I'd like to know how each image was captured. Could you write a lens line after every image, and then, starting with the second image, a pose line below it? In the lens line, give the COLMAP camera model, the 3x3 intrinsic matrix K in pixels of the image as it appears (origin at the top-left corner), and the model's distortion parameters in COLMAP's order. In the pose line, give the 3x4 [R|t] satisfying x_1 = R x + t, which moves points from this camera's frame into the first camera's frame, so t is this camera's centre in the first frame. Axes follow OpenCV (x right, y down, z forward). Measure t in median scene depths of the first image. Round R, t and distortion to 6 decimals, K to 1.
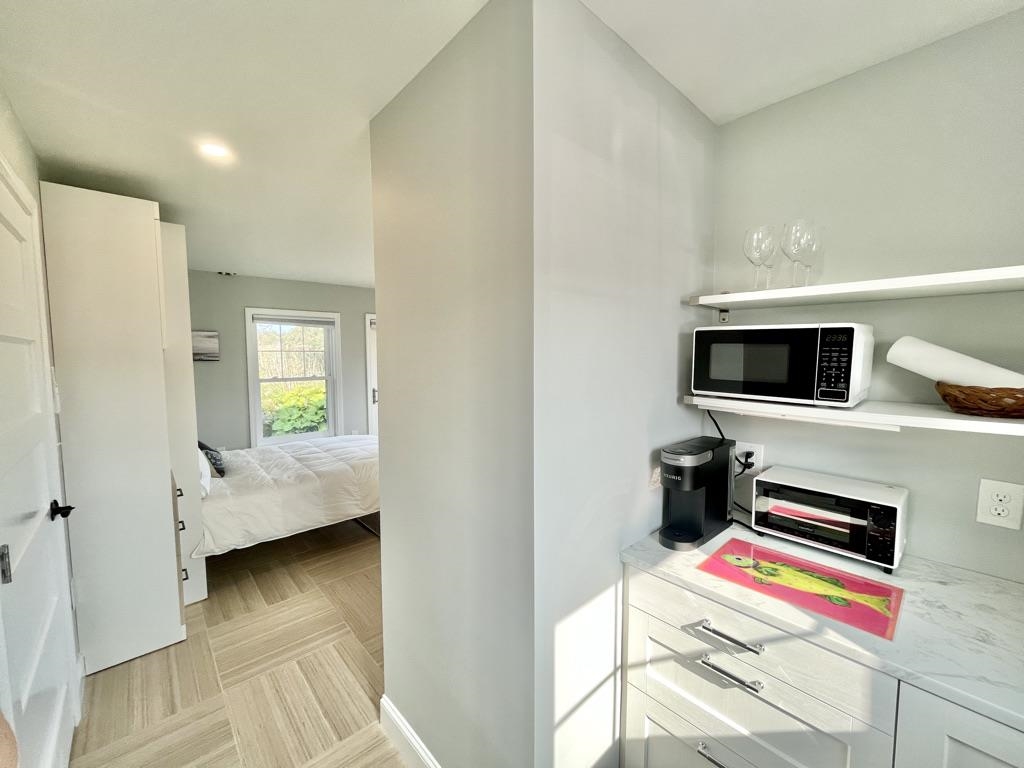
lens RADIAL K [[413.3, 0, 513.6], [0, 413.3, 379.9], [0, 0, 1]] dist [-0.003417, -0.001342]
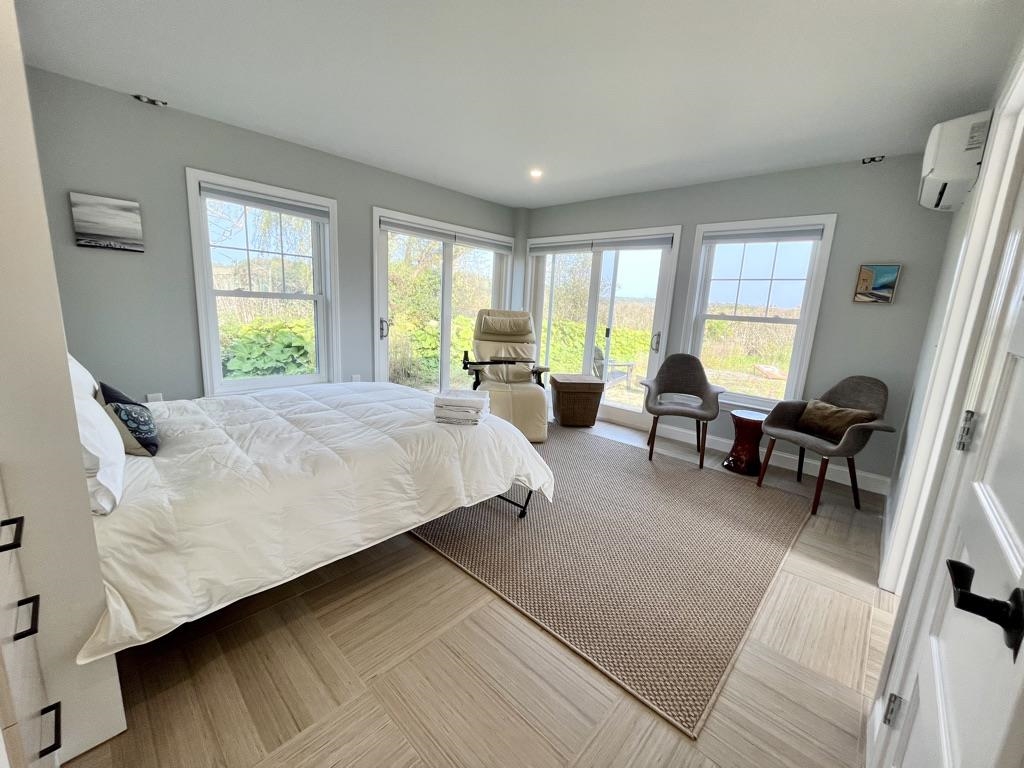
lens RADIAL K [[413.3, 0, 513.1], [0, 413.3, 382.6], [0, 0, 1]] dist [-0.003417, -0.001342]
pose [[0.995062, 0.040757, 0.090504, -0.255342], [-0.051739, 0.991117, 0.122516, 0.048270], [-0.084706, -0.126593, 0.988331, 0.384603]]
